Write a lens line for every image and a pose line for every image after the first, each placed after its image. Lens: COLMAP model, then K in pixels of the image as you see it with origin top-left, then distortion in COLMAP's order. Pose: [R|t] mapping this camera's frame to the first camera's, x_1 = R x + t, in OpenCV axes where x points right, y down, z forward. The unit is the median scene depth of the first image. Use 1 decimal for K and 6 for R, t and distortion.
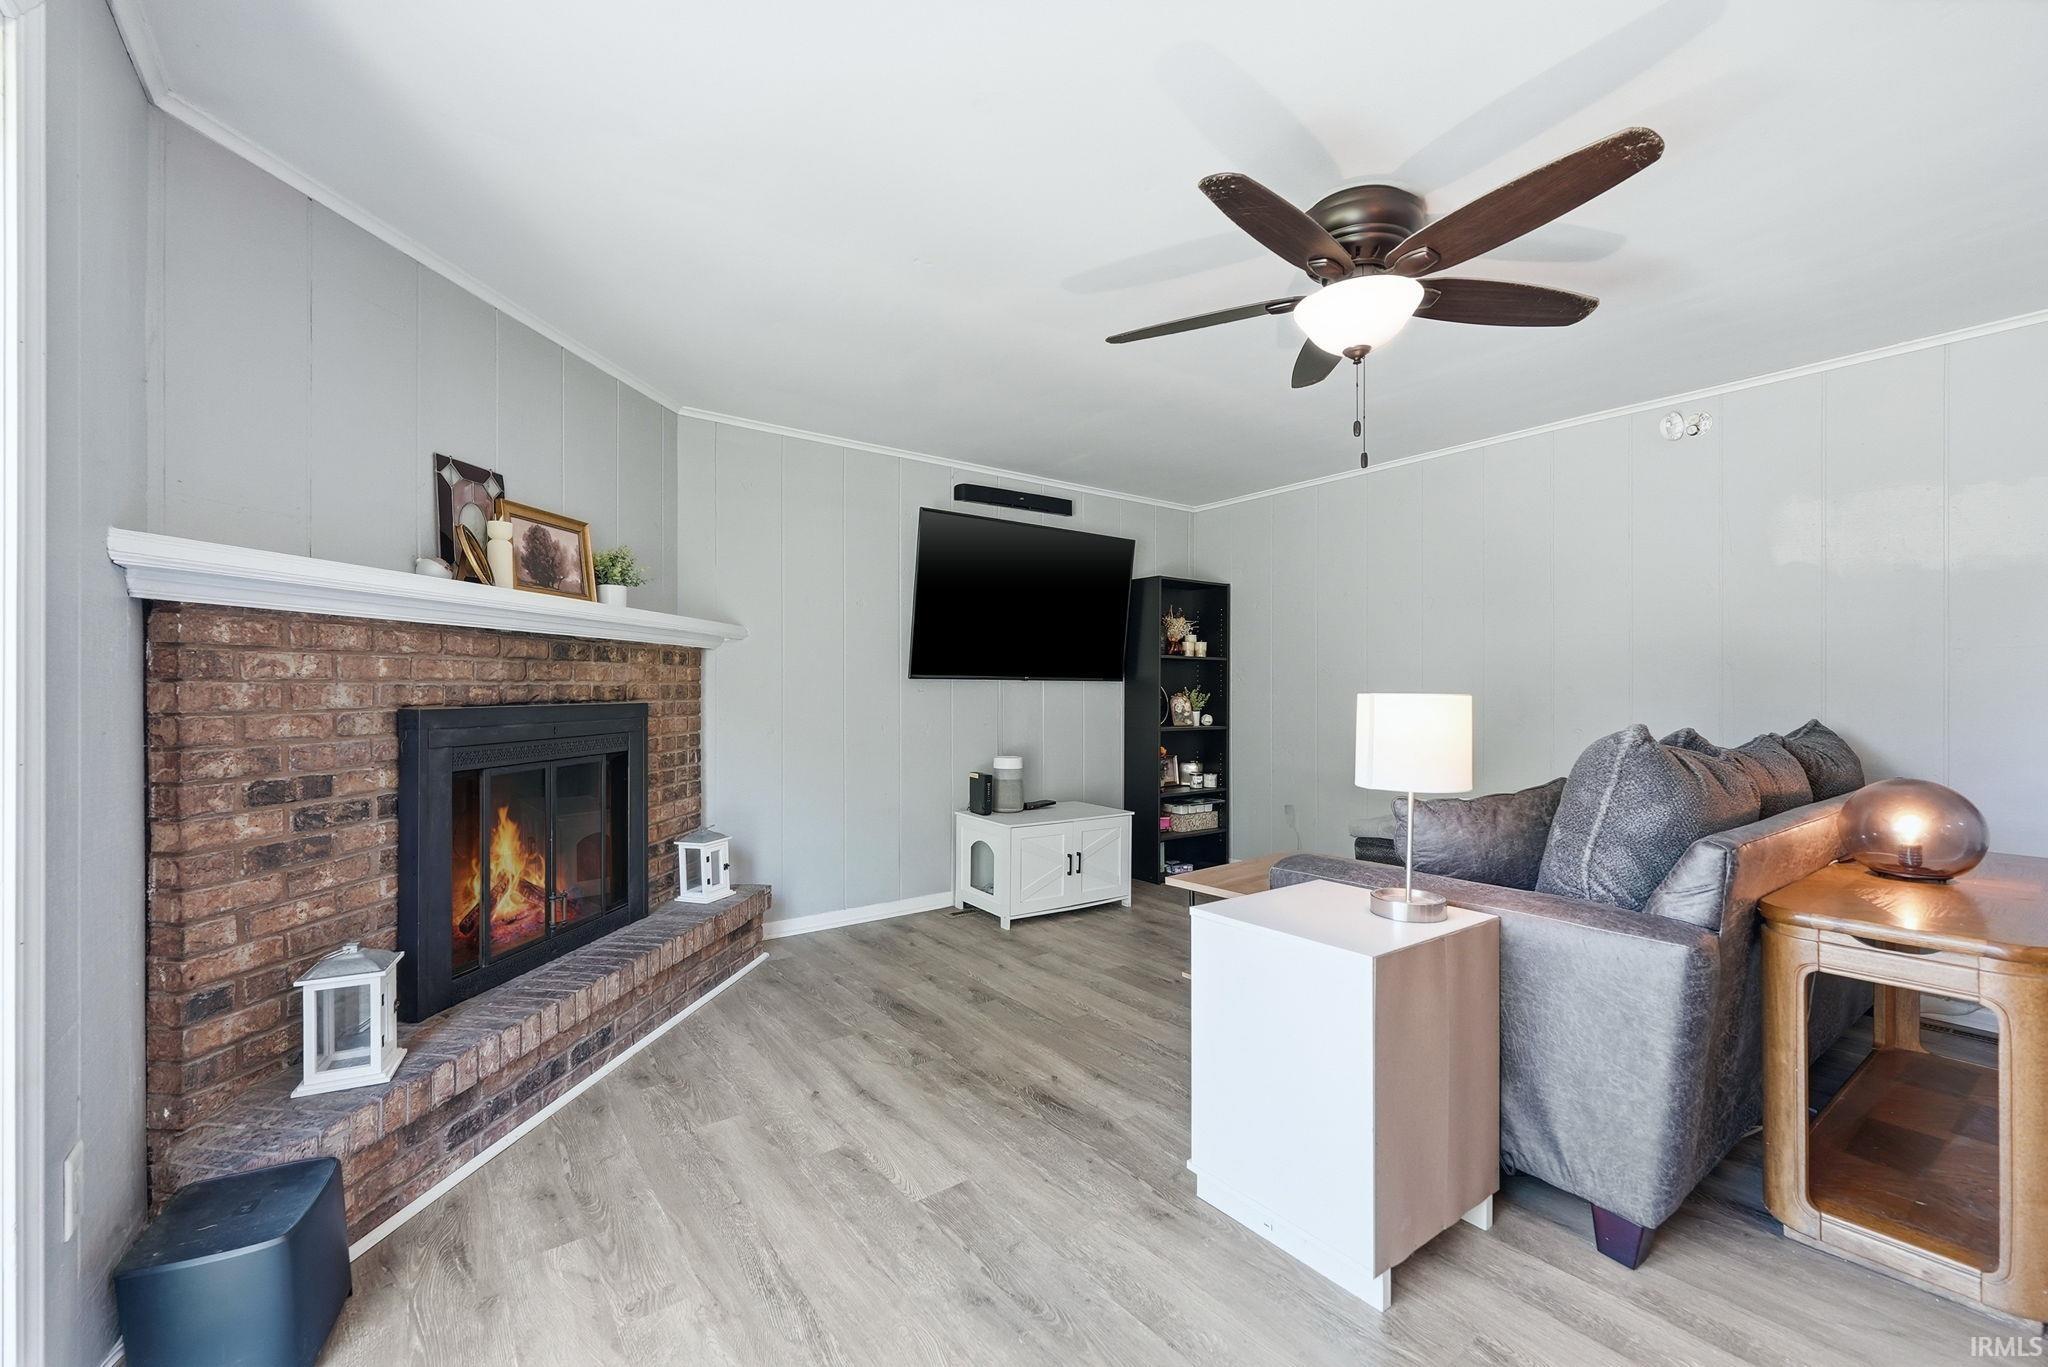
lens RADIAL K [[851.1, 0, 1032.6], [0, 851.1, 684.2], [0, 0, 1]] dist [-0.001586, -0.000552]
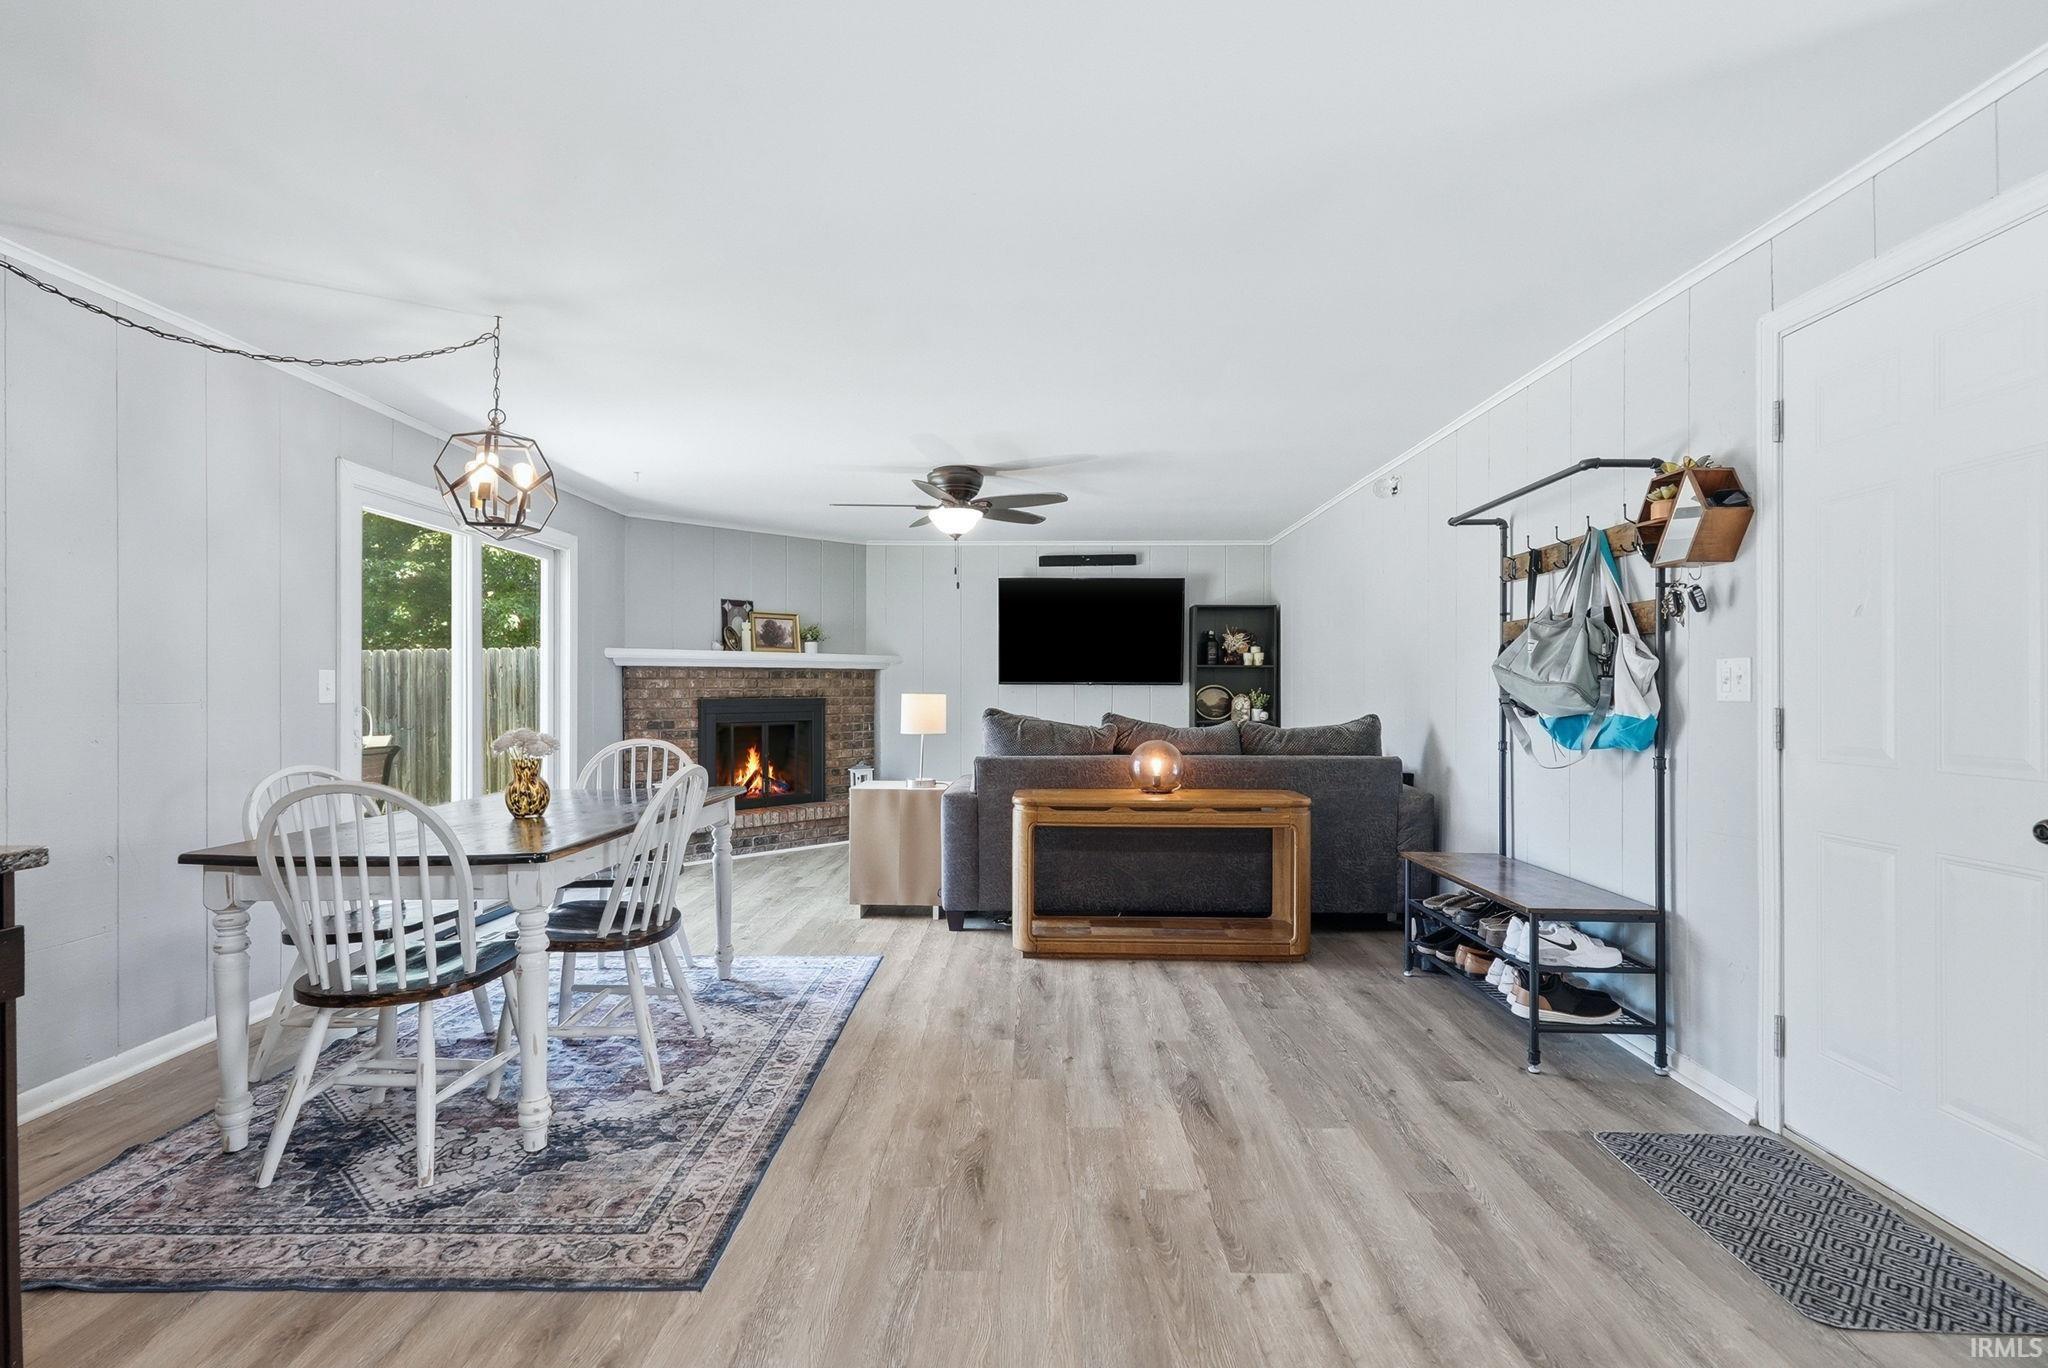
lens RADIAL K [[971.3, 0, 1007.3], [0, 971.3, 681.9], [0, 0, 1]] dist [0.013678, -0.000062]
pose [[0.784824, -0.005923, -0.619691, 1.439695], [0.004828, 0.999982, -0.003444, -0.007507], [0.619700, -0.000289, 0.784839, -0.613391]]
